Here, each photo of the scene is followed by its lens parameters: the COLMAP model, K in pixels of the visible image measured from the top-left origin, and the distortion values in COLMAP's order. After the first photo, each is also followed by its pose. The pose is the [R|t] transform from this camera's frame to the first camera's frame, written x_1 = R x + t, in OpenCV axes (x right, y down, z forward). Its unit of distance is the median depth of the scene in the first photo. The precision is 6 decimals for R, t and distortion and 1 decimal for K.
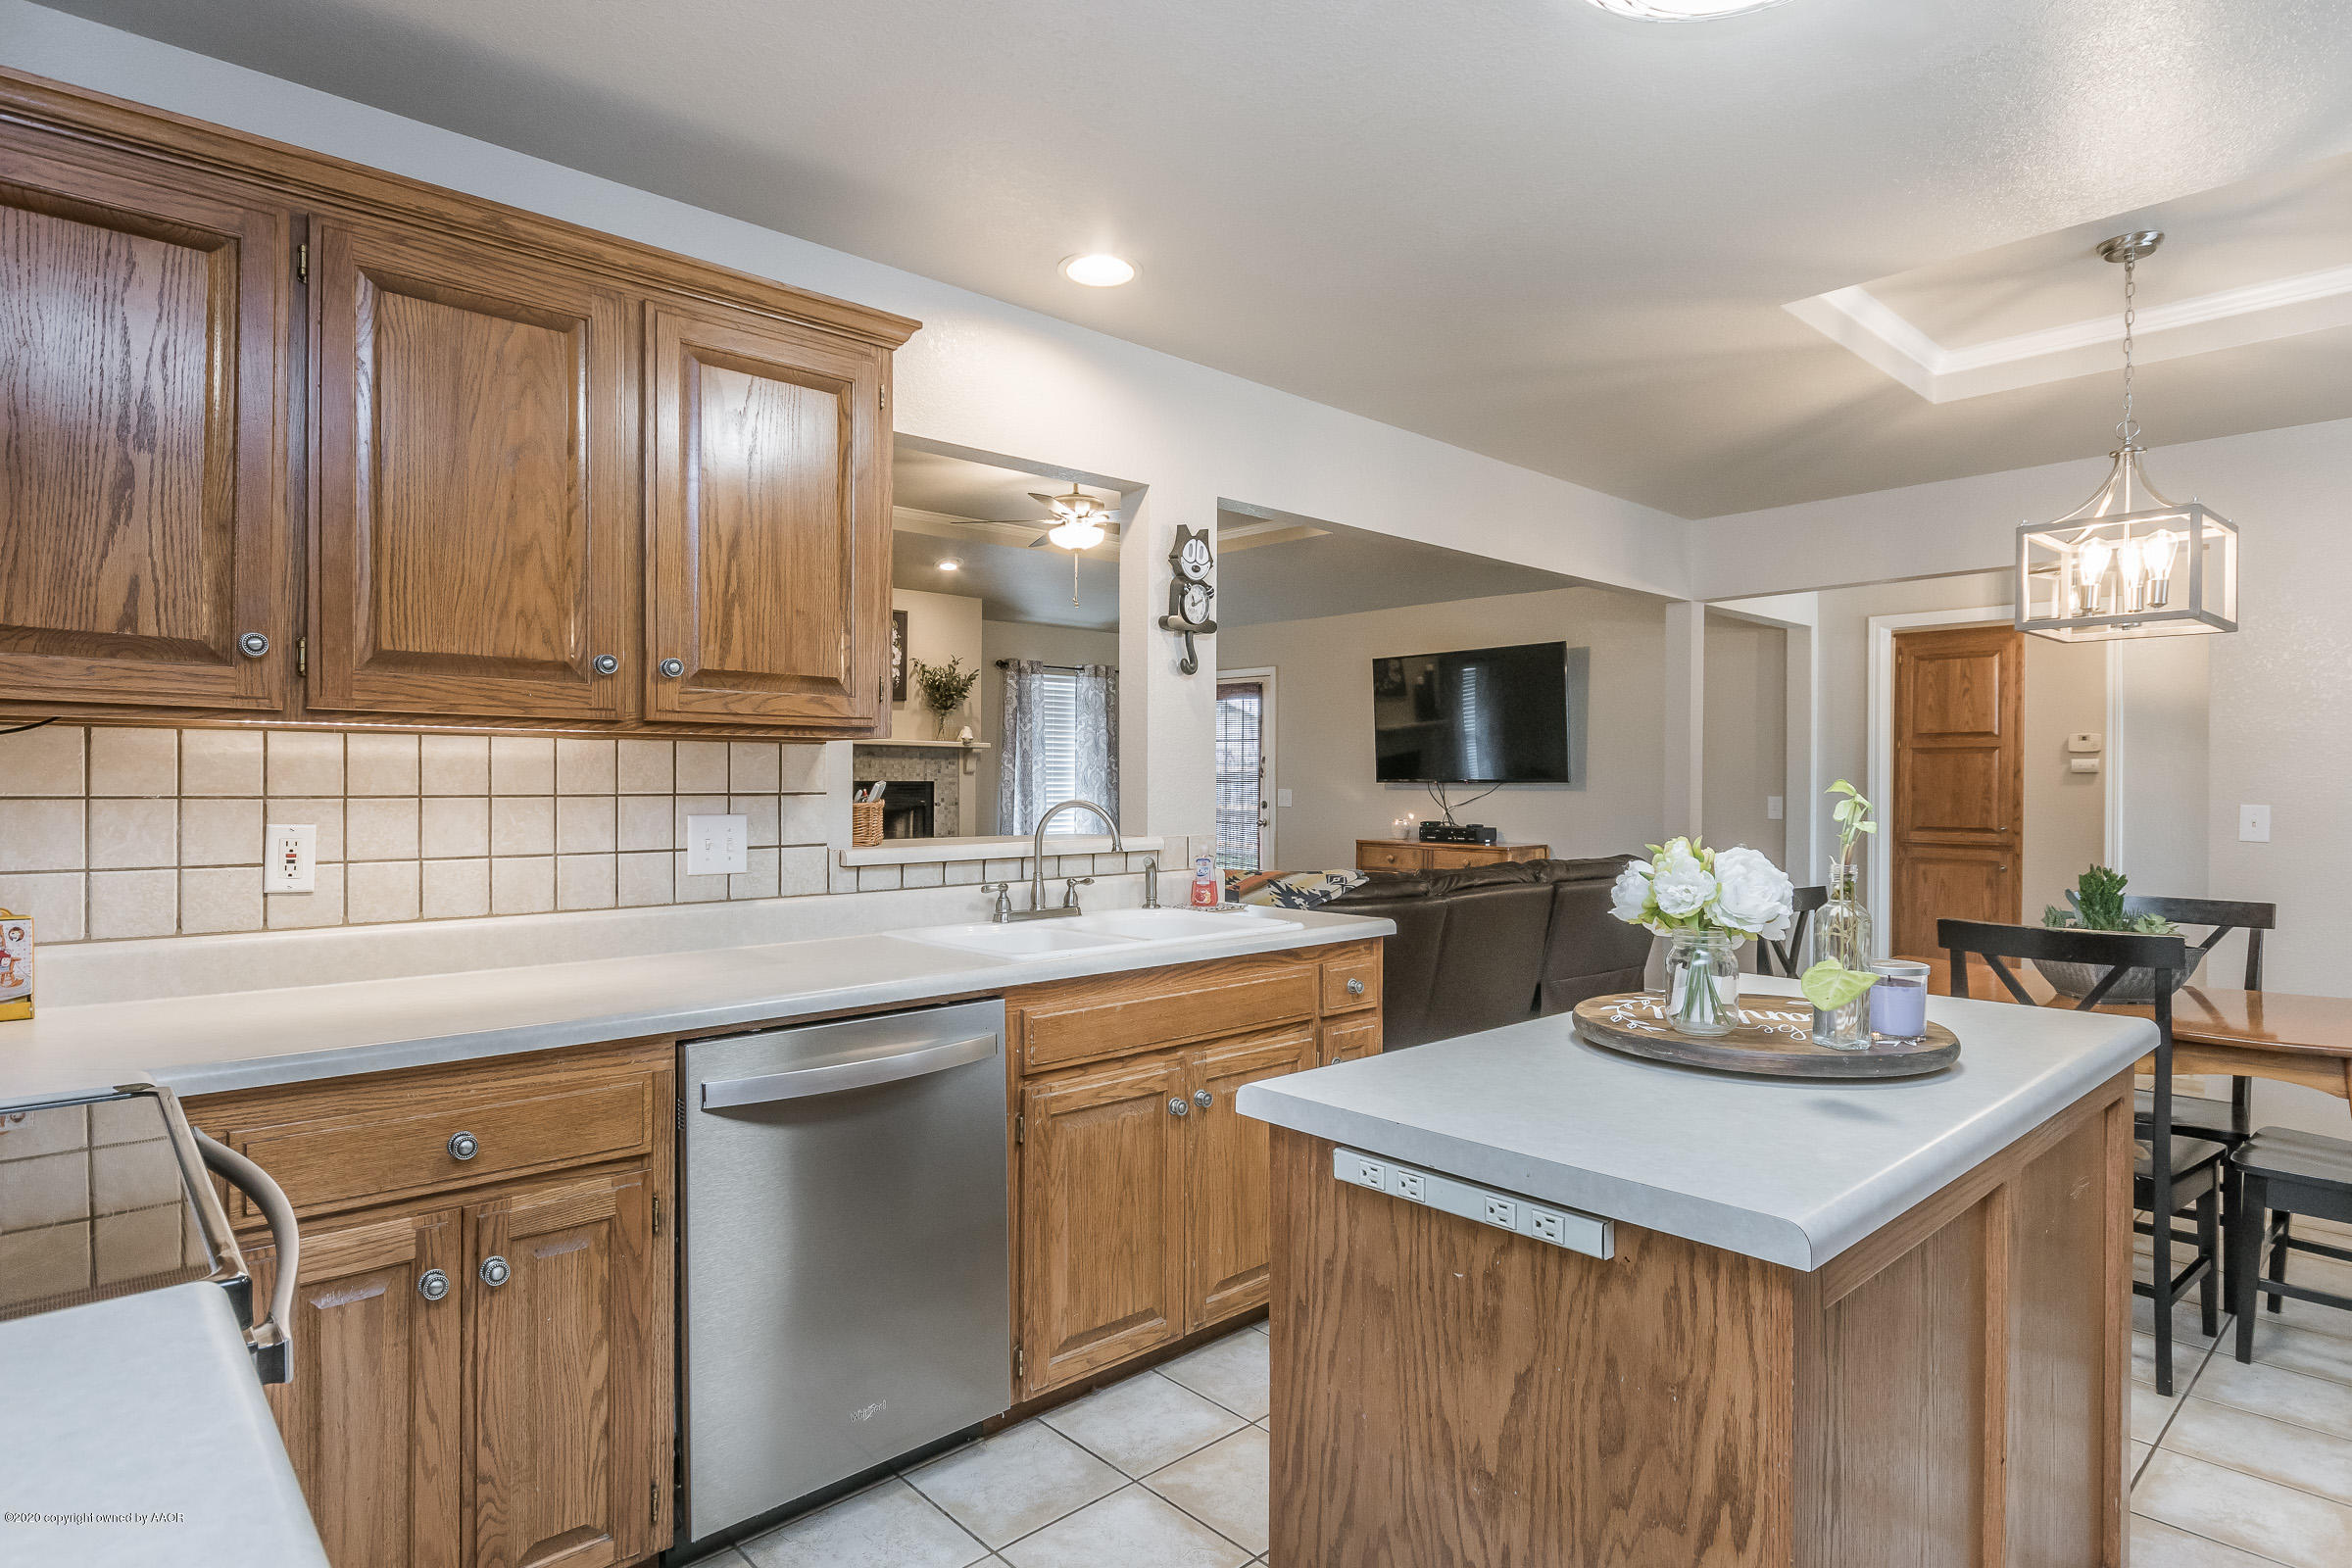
lens RADIAL K [[1250.4, 0, 1178.8], [0, 1250.4, 780.3], [0, 0, 1]] dist [0.004463, -0.002143]
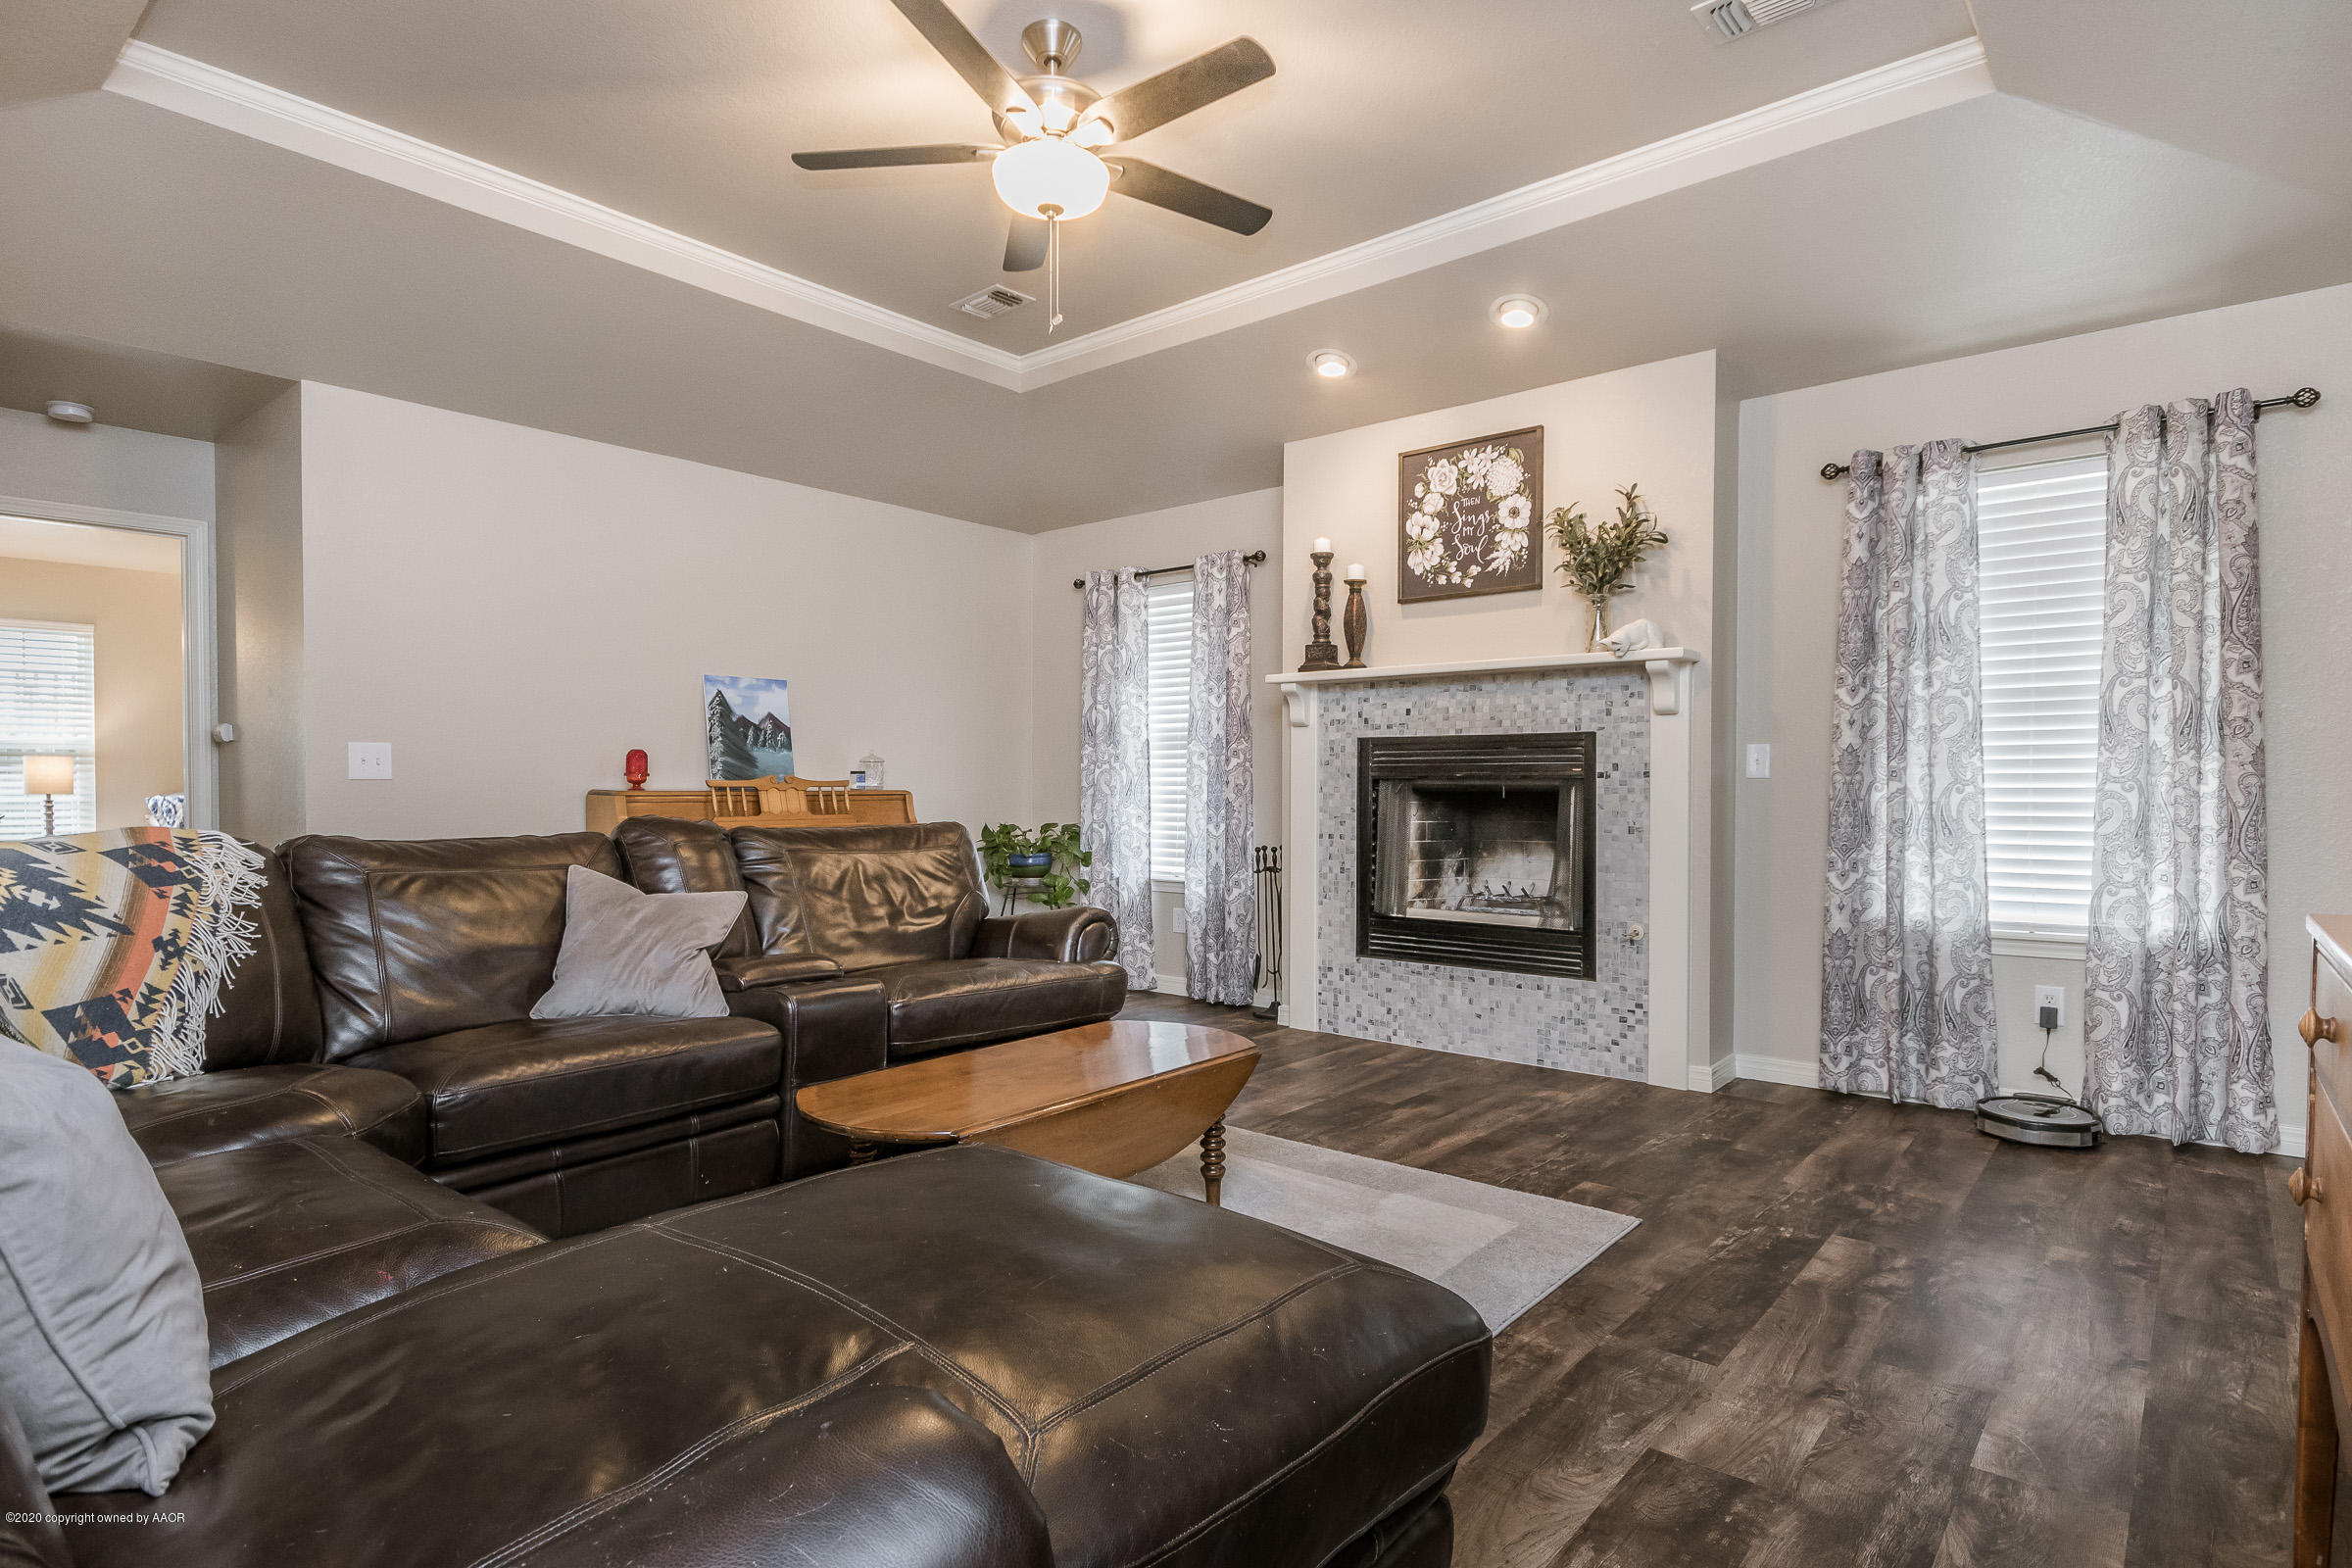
lens RADIAL K [[1250.4, 0, 1183.4], [0, 1250.4, 793.2], [0, 0, 1]] dist [0.004463, -0.002143]
pose [[0.144283, 0.007629, -0.989507, 0.309104], [-0.002410, 0.999970, 0.007358, 0.024057], [0.989534, 0.001323, 0.144297, 0.761634]]
